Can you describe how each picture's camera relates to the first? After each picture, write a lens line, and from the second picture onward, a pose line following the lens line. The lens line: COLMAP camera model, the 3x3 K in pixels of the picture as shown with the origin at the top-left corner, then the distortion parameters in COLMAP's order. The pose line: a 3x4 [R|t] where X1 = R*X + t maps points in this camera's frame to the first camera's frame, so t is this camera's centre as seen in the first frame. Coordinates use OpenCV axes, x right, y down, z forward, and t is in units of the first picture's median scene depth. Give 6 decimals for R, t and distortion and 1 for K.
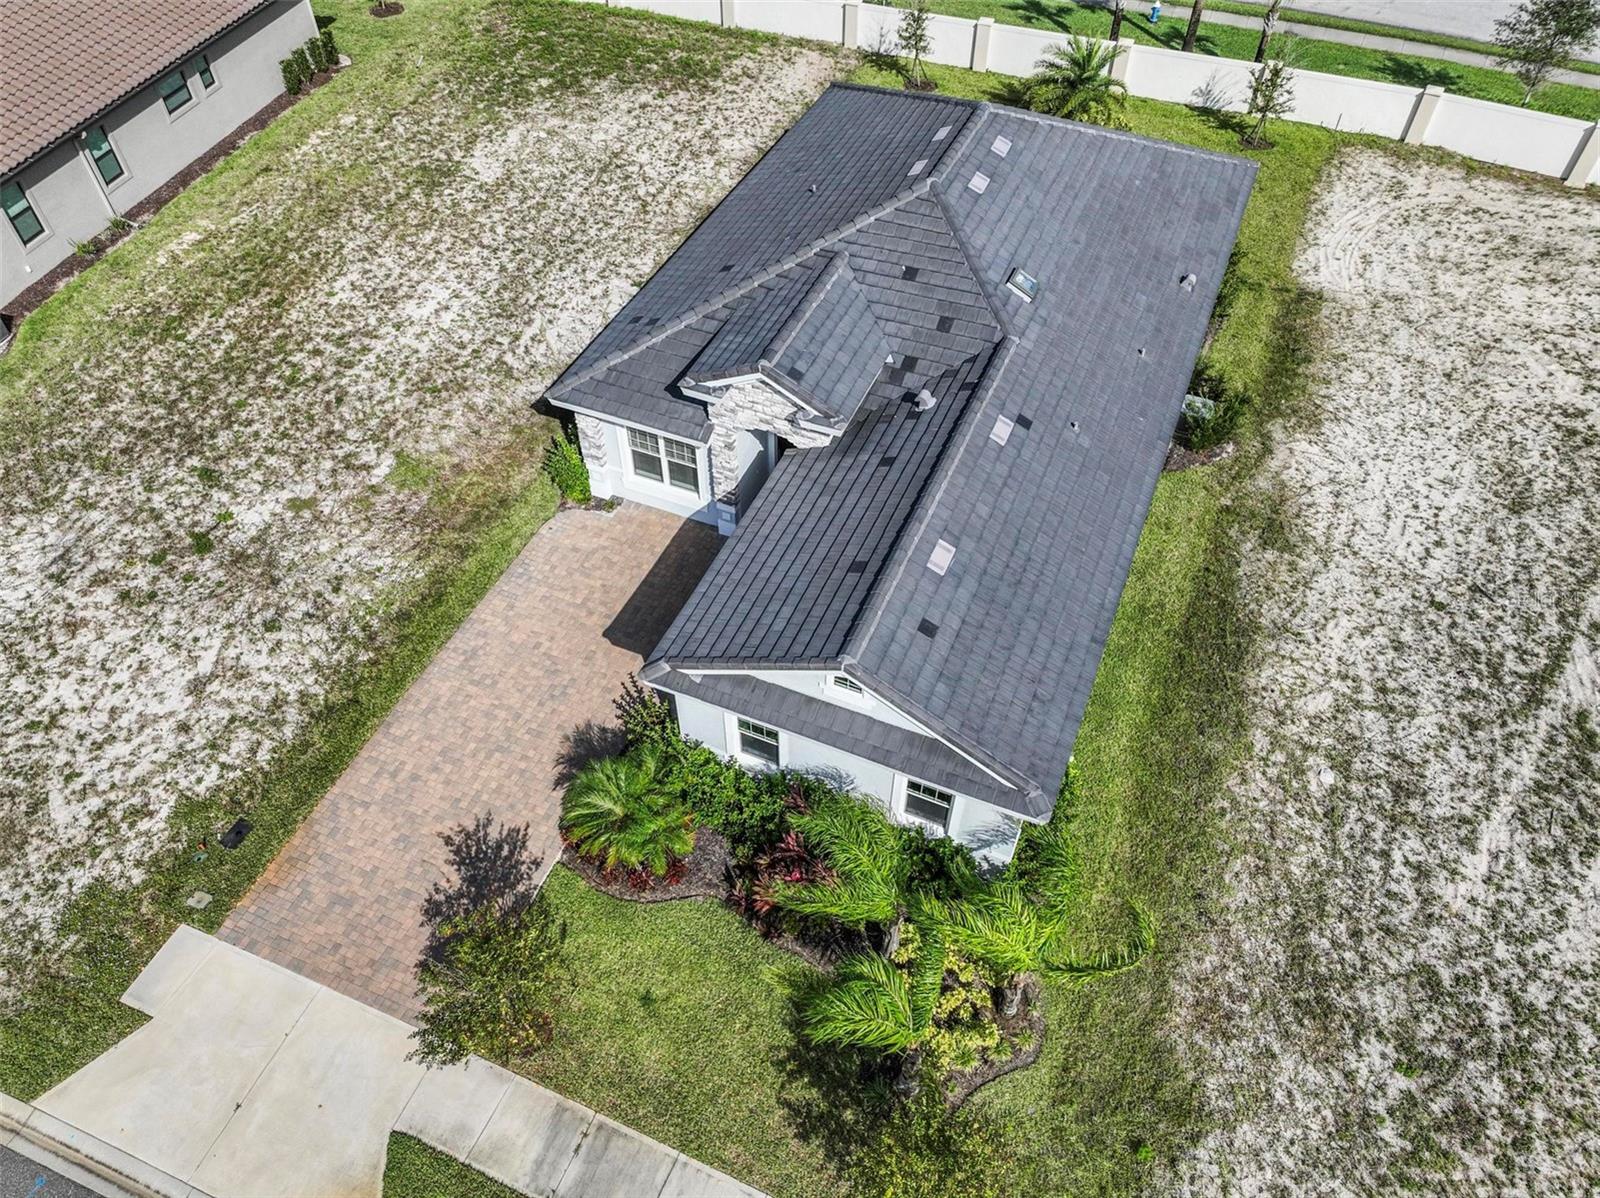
lens RADIAL K [[1137.2, 0, 800.0], [0, 1137.2, 599.0], [0, 0, 1]] dist [-0.004832, 0.025842]
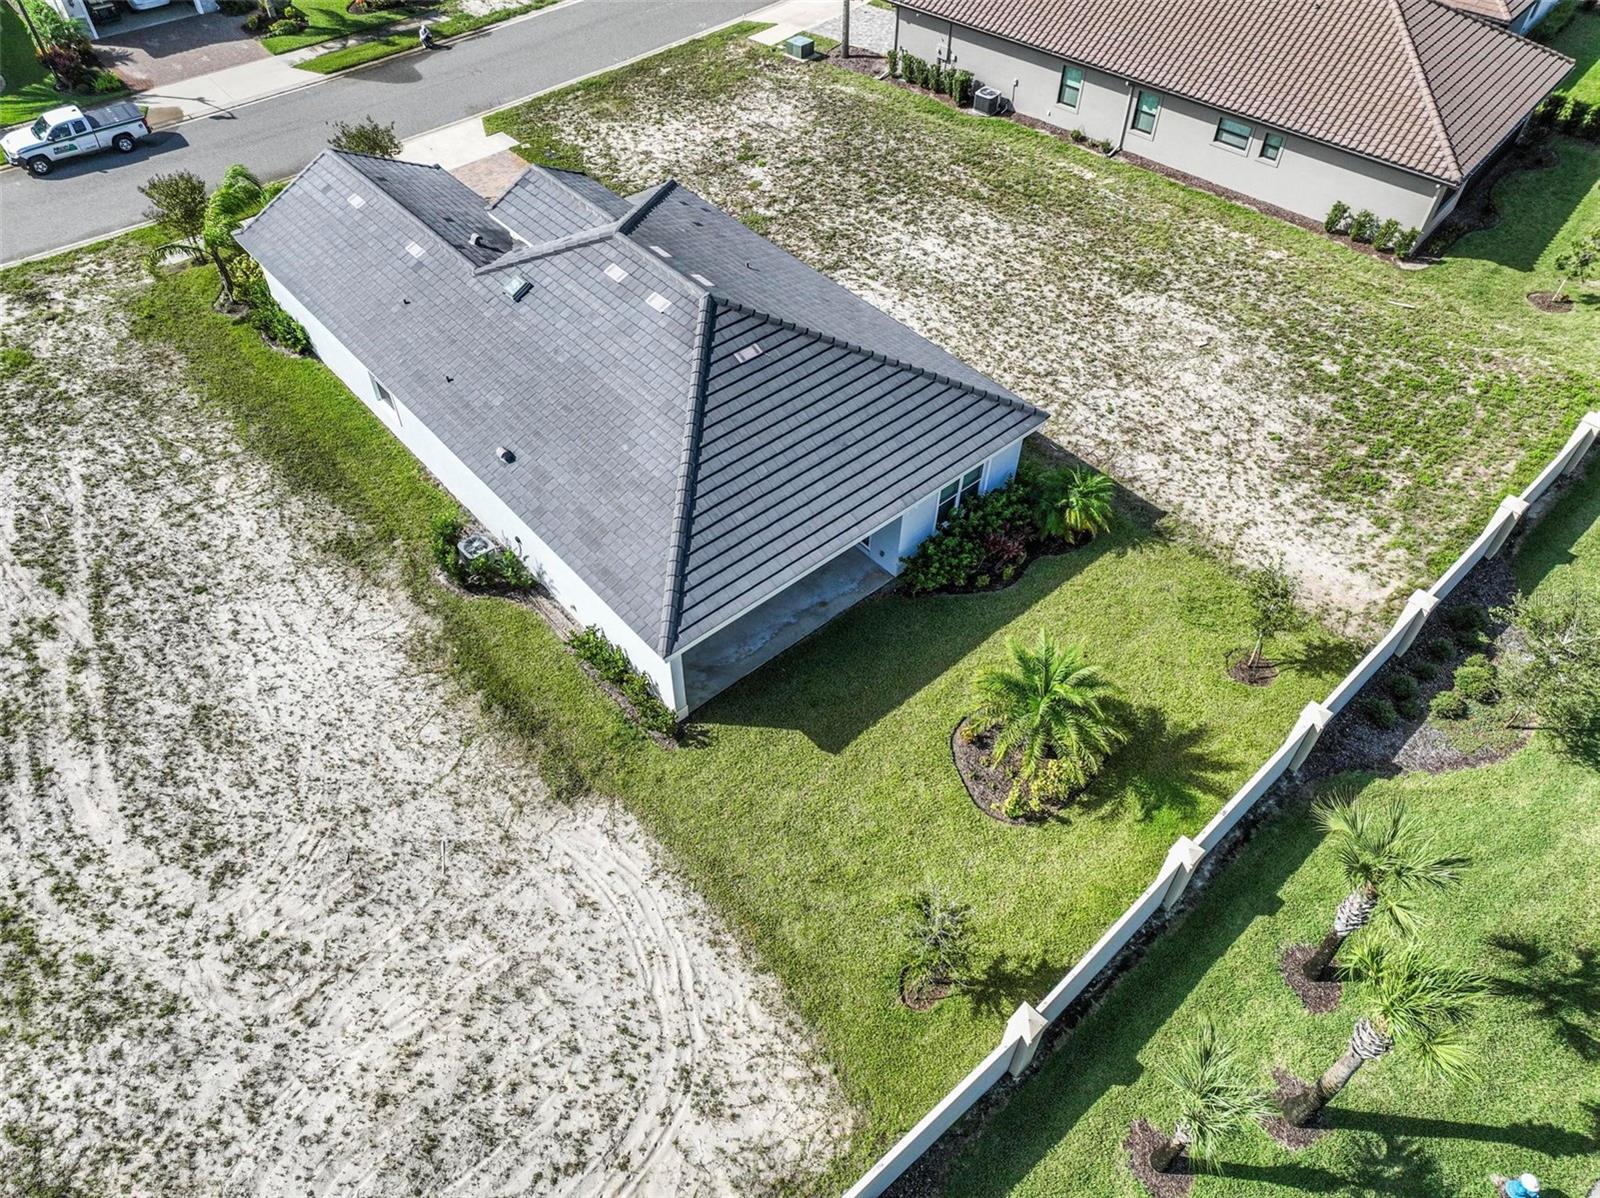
lens RADIAL K [[1137.2, 0, 800.0], [0, 1137.2, 599.0], [0, 0, 1]] dist [-0.004832, 0.025842]
pose [[-0.434755, 0.657469, -0.615404, 0.999351], [-0.680371, 0.207900, 0.702761, -1.227539], [0.589986, 0.724232, 0.356938, 0.923798]]
